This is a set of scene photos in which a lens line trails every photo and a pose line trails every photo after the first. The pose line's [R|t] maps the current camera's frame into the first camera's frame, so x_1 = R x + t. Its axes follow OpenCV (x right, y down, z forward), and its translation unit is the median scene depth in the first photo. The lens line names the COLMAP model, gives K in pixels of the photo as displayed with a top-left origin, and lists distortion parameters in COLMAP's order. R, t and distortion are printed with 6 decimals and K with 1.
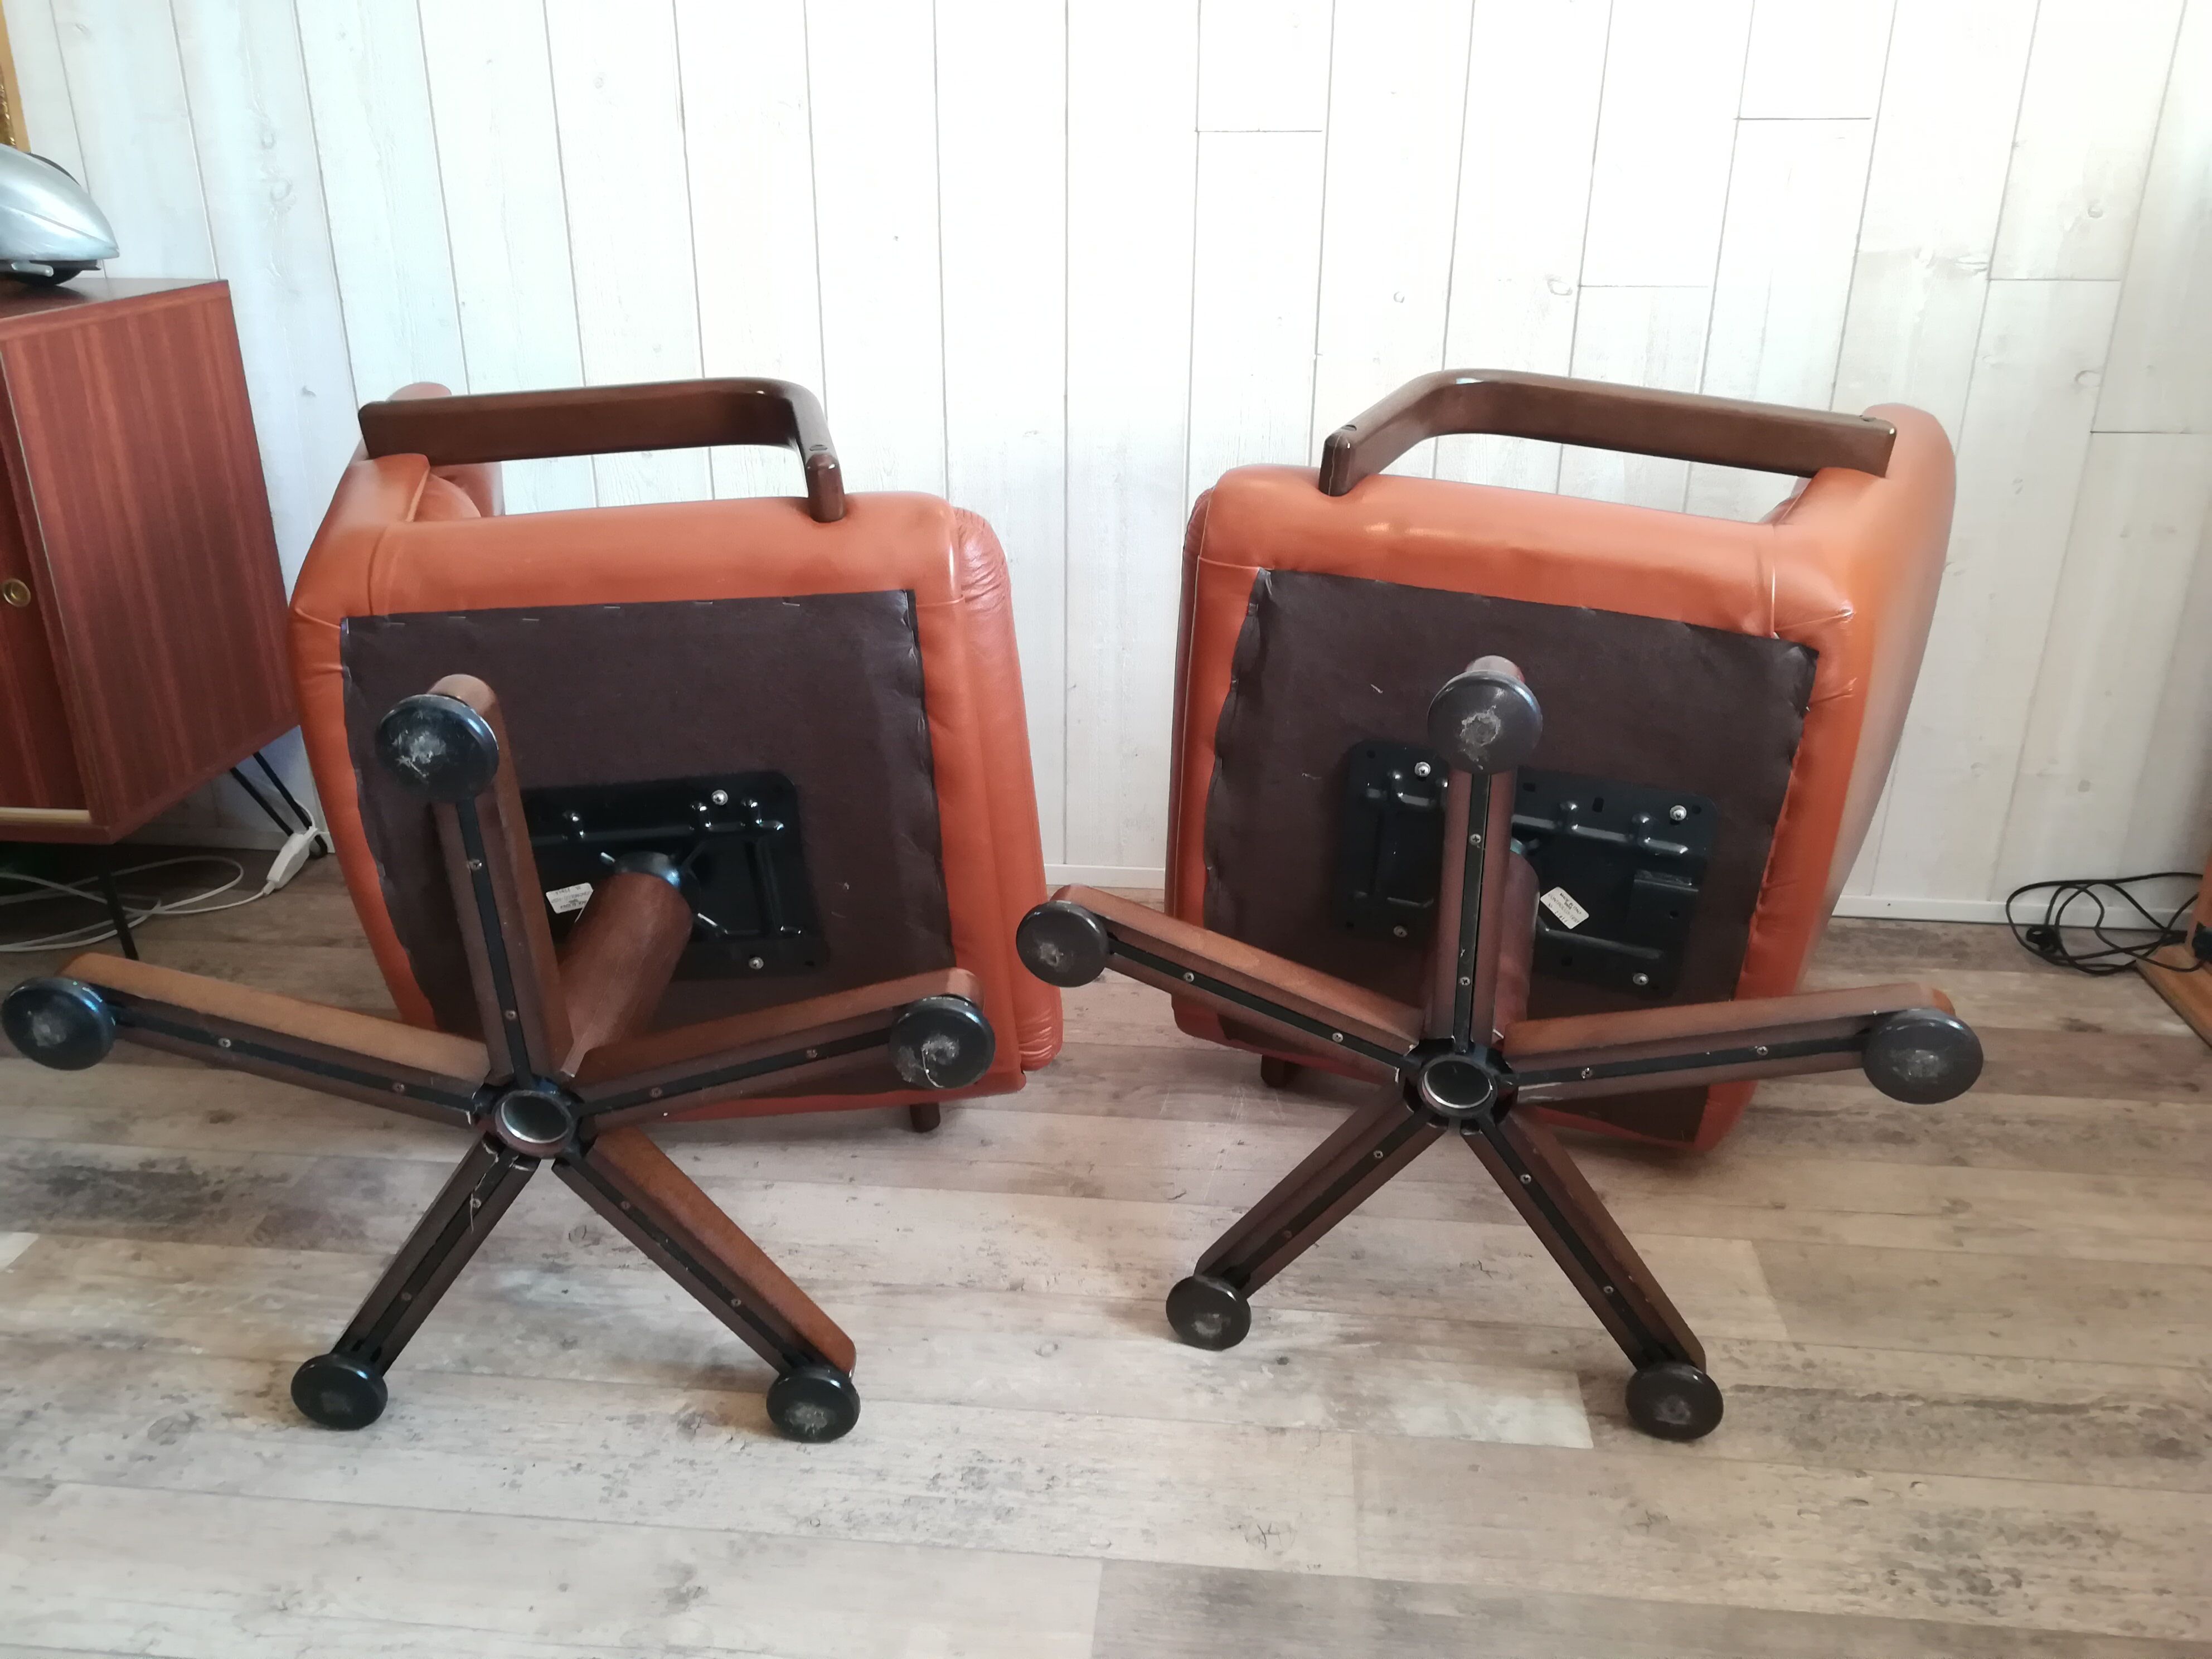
lens RADIAL K [[1746.2, 0, 1104.2], [0, 1746.2, 831.3], [0, 0, 1]] dist [0.045124, -0.067269]
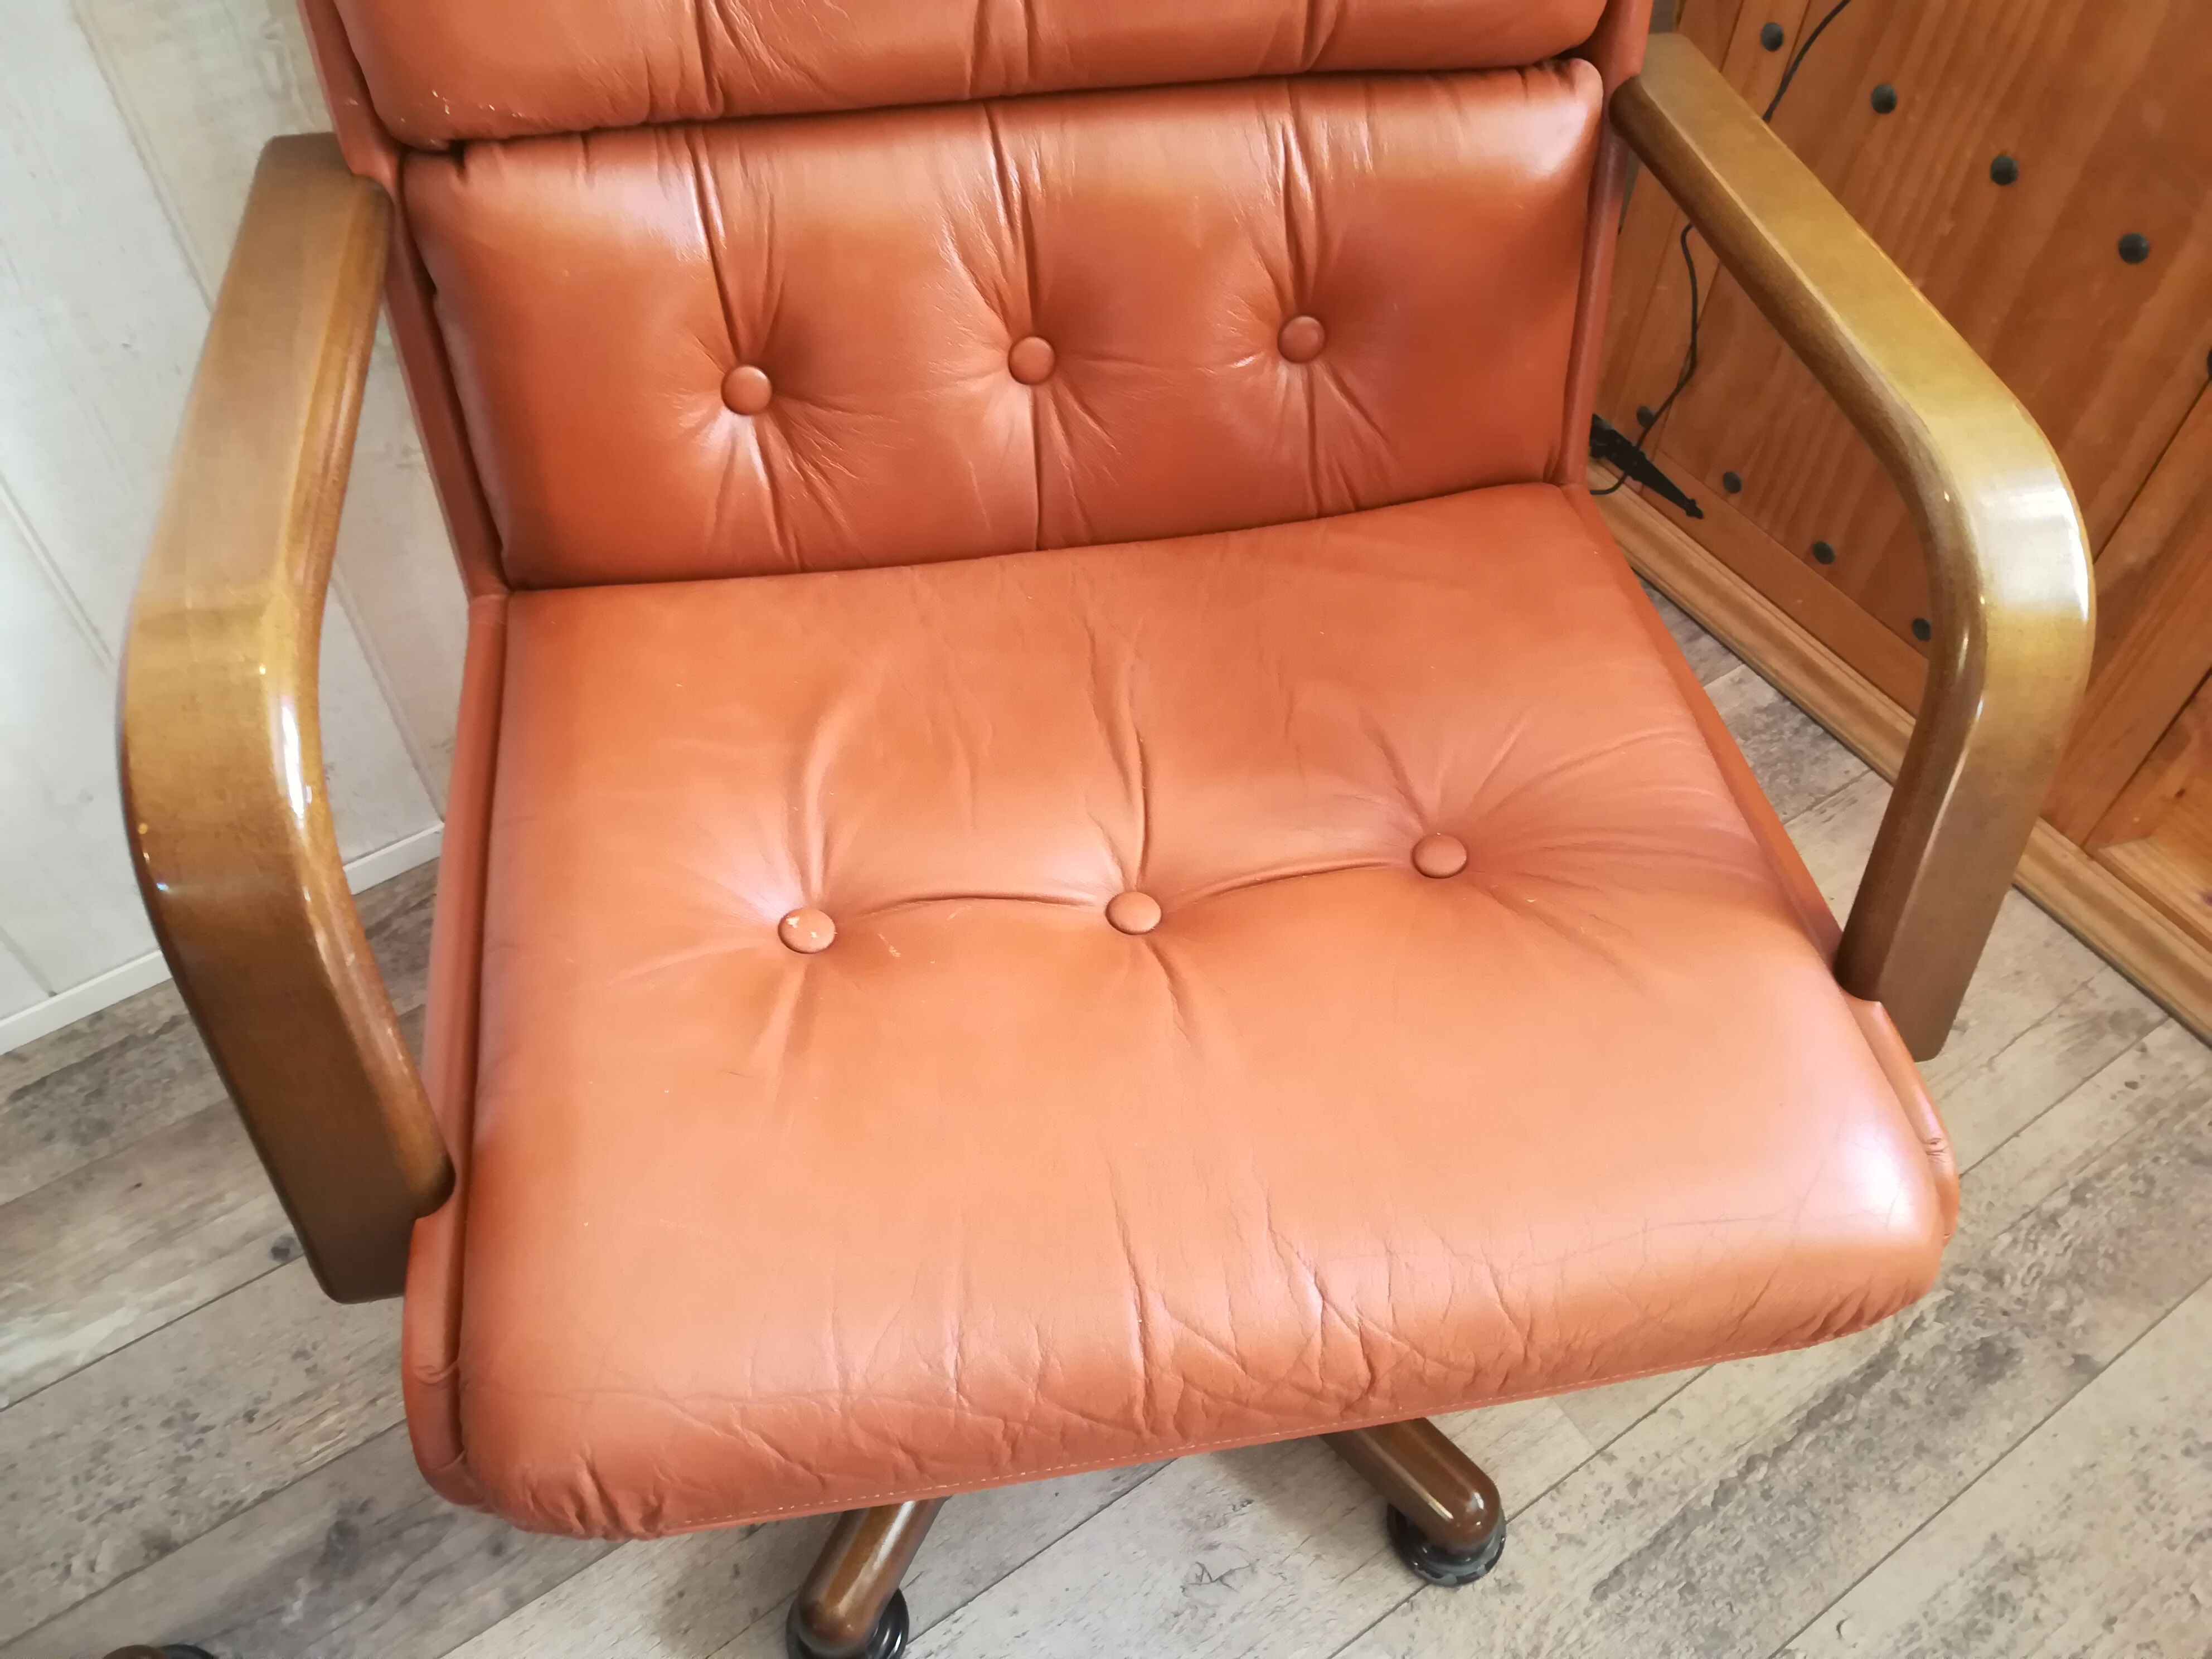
lens RADIAL K [[1746.2, 0, 1120.4], [0, 1746.2, 844.0], [0, 0, 1]] dist [0.045124, -0.067269]
pose [[0.771663, -0.496010, 0.398133, 0.058498], [0.227665, 0.799895, 0.555281, -0.363898], [-0.593890, -0.337849, 0.730173, 0.621614]]
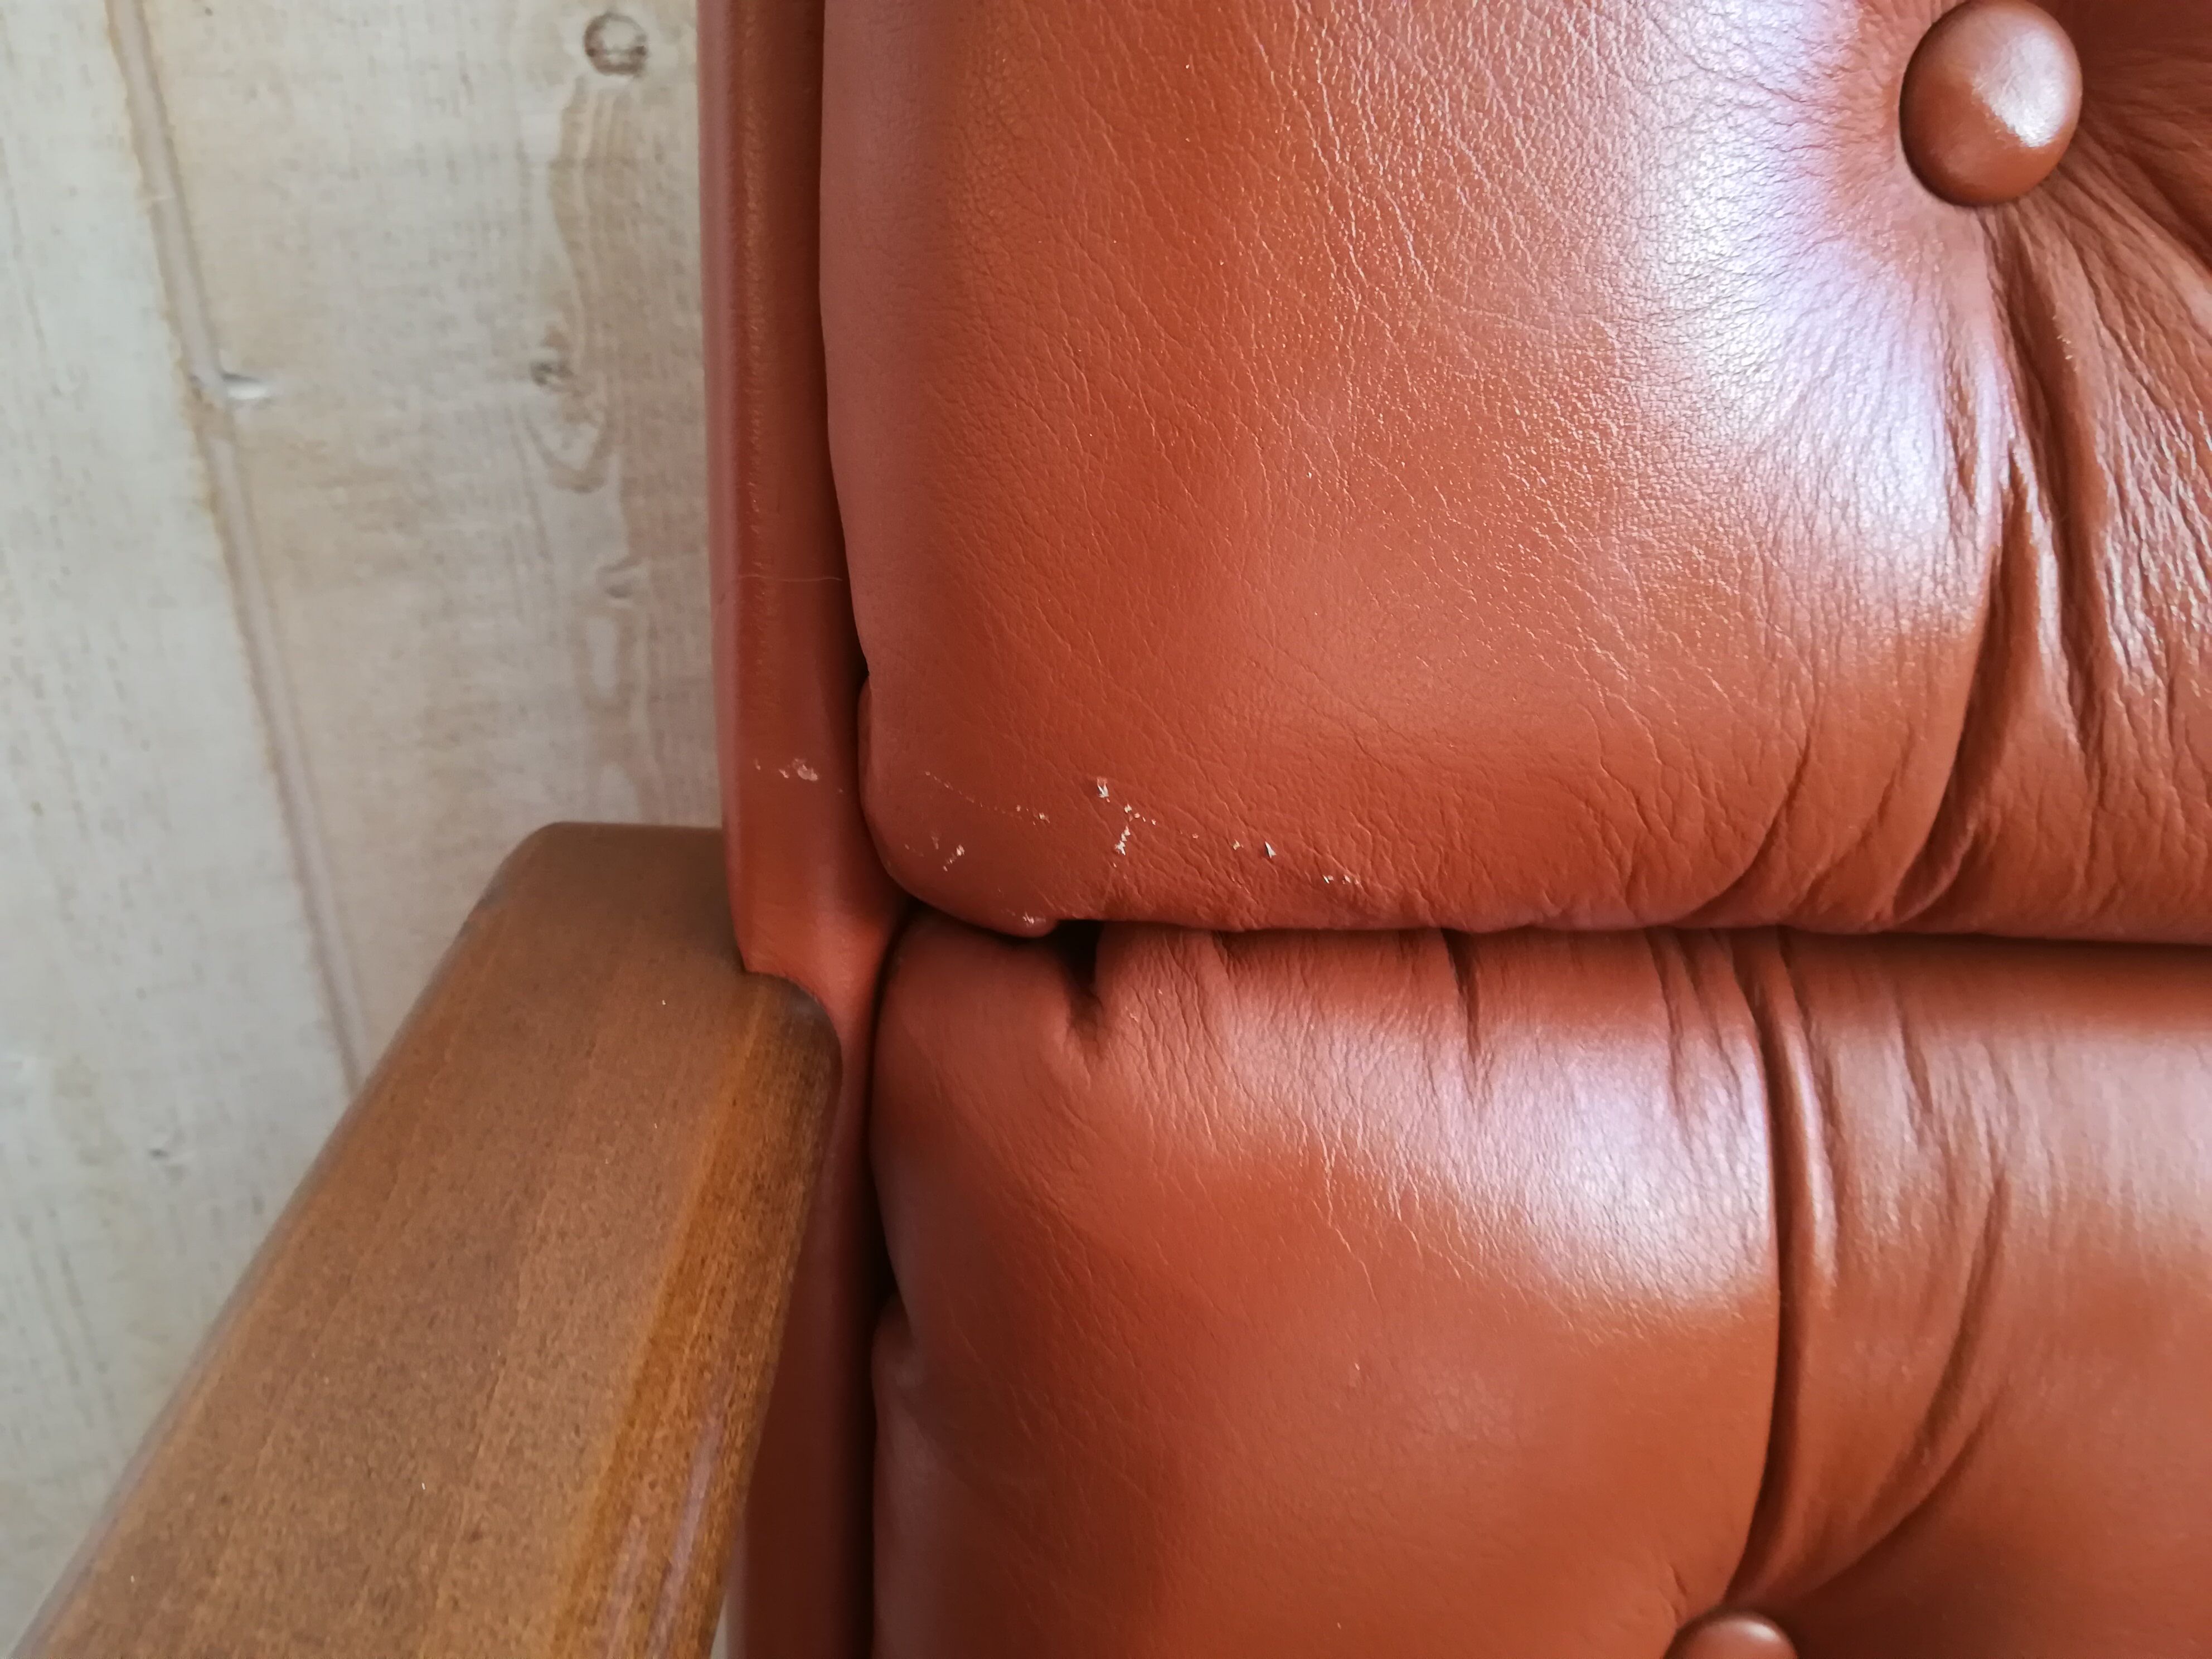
lens RADIAL K [[1746.2, 0, 1098.3], [0, 1746.2, 810.9], [0, 0, 1]] dist [0.045124, -0.067269]
pose [[0.873944, -0.224454, 0.431094, 0.146850], [0.148365, 0.967844, 0.203142, -0.329725], [-0.462828, -0.113576, 0.879142, 1.030439]]
